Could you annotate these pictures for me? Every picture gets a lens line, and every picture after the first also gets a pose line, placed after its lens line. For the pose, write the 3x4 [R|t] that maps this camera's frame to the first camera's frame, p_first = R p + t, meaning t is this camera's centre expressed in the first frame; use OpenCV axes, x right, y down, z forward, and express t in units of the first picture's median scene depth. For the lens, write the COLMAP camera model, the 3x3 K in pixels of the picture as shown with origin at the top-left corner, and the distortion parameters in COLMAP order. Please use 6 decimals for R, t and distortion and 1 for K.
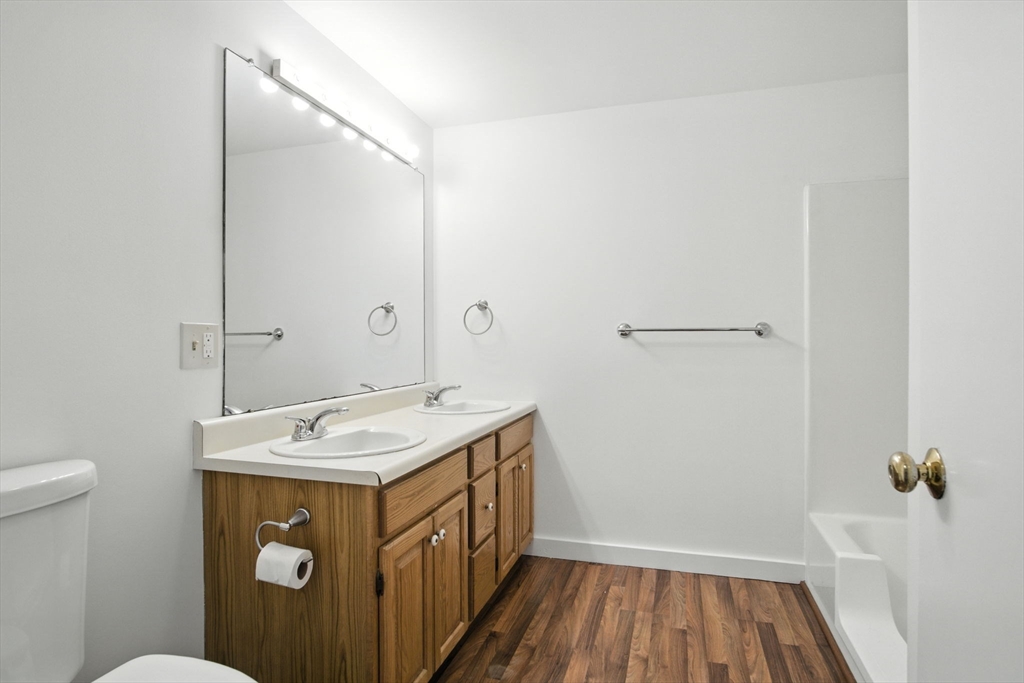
lens RADIAL K [[548.1, 0, 508.9], [0, 548.1, 335.2], [0, 0, 1]] dist [-0.033356, 0.006434]
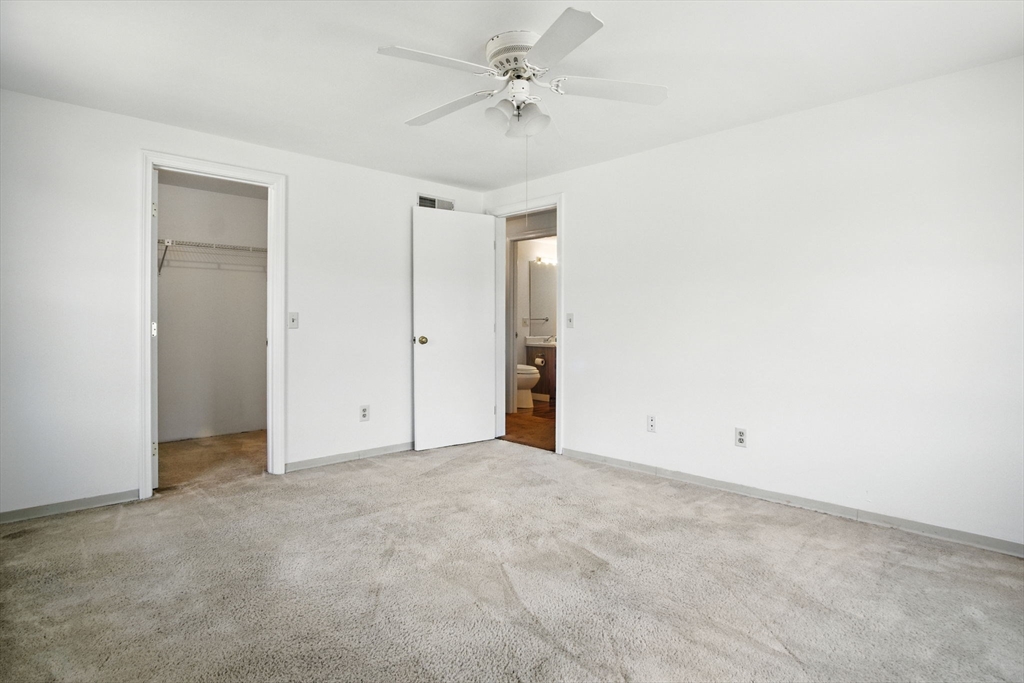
lens RADIAL K [[548.1, 0, 509.8], [0, 548.1, 339.7], [0, 0, 1]] dist [-0.033356, 0.006434]
pose [[0.859651, 0.016570, -0.510613, 2.004861], [0.002200, 0.999345, 0.036133, -0.001203], [0.510877, -0.032185, 0.859051, -3.636020]]
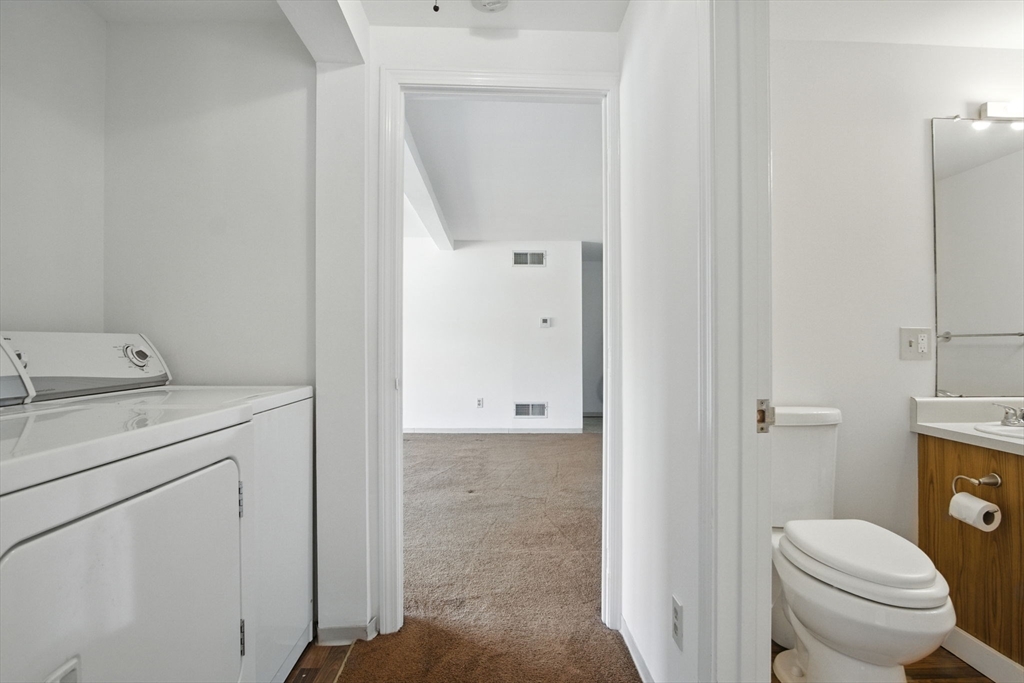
lens RADIAL K [[548.1, 0, 511.7], [0, 548.1, 337.7], [0, 0, 1]] dist [-0.033356, 0.006434]
pose [[0.310624, -0.006149, -0.950513, 0.432348], [0.006790, 0.999968, -0.004250, 0.003128], [0.950508, -0.005134, 0.310656, -0.423552]]
